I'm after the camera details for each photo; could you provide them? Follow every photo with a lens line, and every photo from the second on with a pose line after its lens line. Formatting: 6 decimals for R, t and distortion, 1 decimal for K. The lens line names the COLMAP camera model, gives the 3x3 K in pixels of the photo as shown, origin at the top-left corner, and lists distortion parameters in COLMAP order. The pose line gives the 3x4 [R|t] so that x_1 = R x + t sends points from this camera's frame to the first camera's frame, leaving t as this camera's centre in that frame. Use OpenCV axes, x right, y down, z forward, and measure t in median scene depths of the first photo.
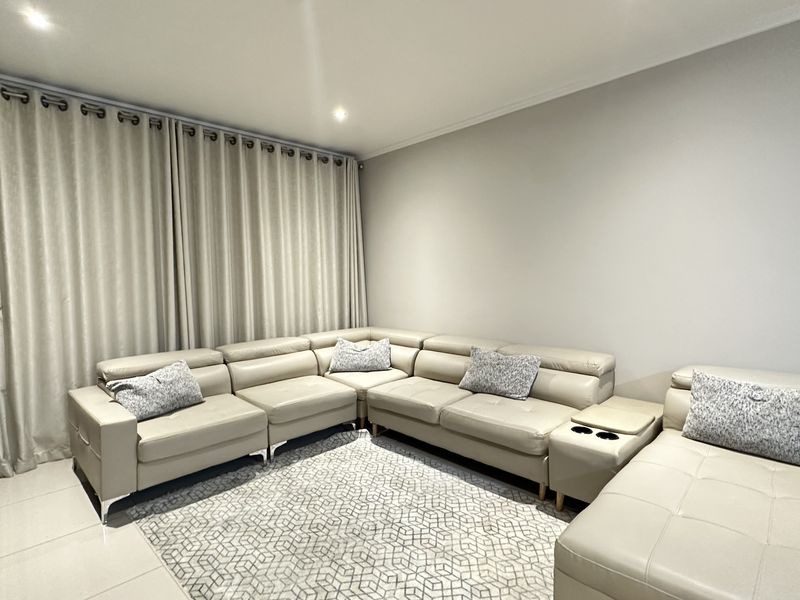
lens RADIAL K [[418.7, 0, 397.4], [0, 418.7, 293.6], [0, 0, 1]] dist [-0.013424, 0.000551]
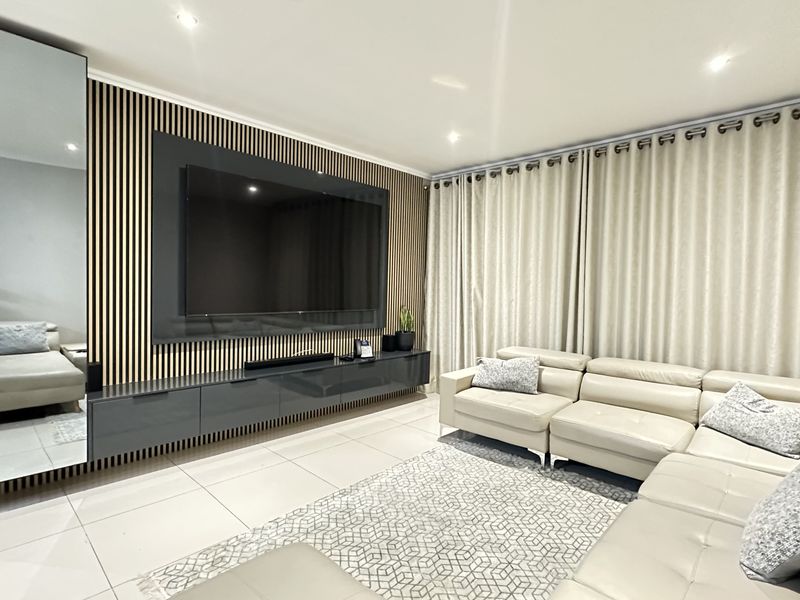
lens RADIAL K [[418.7, 0, 396.6], [0, 418.7, 297.6], [0, 0, 1]] dist [-0.013424, 0.000551]
pose [[0.069973, 0.042272, -0.996653, 0.647794], [-0.081836, 0.995977, 0.036498, -0.017159], [0.994186, 0.079008, 0.073151, 0.516324]]
